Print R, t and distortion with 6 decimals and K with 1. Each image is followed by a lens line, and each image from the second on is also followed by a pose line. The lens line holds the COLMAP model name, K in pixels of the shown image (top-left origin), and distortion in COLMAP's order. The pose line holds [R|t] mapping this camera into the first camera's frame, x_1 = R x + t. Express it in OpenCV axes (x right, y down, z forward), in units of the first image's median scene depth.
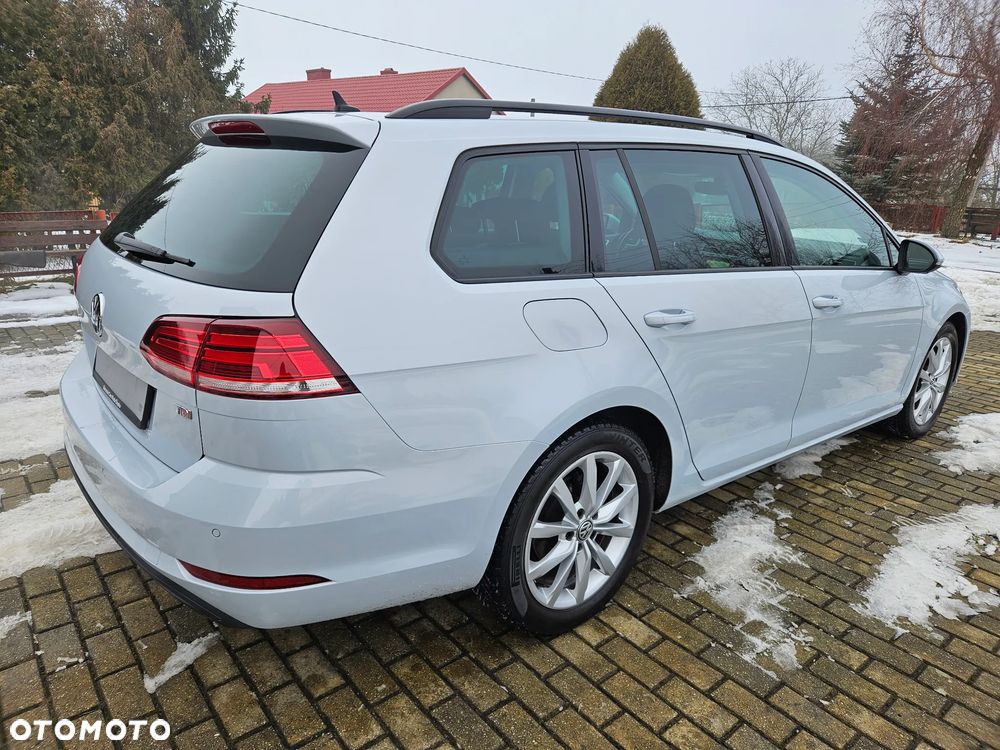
lens RADIAL K [[696.8, 0, 501.5], [0, 696.8, 377.4], [0, 0, 1]] dist [0.055057, -0.008655]
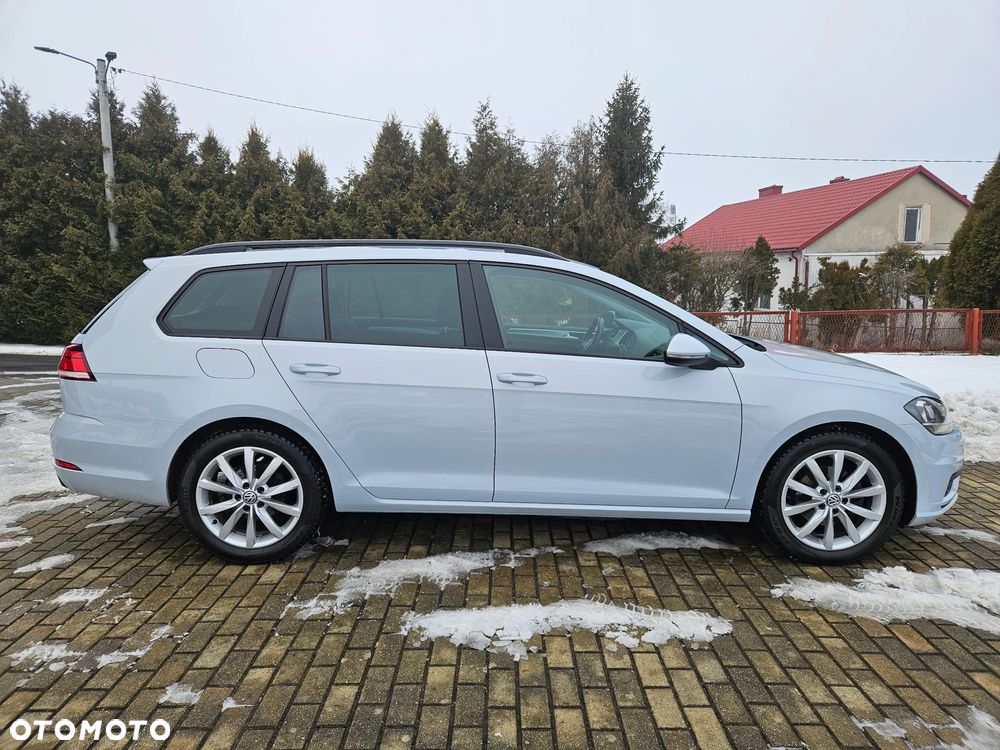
lens RADIAL K [[696.8, 0, 501.8], [0, 696.8, 376.7], [0, 0, 1]] dist [0.055057, -0.008655]
pose [[0.752968, 0.063082, -0.655027, 1.010753], [-0.162043, 0.982518, -0.091651, 0.002519], [0.637794, 0.175153, 0.750027, 0.081880]]
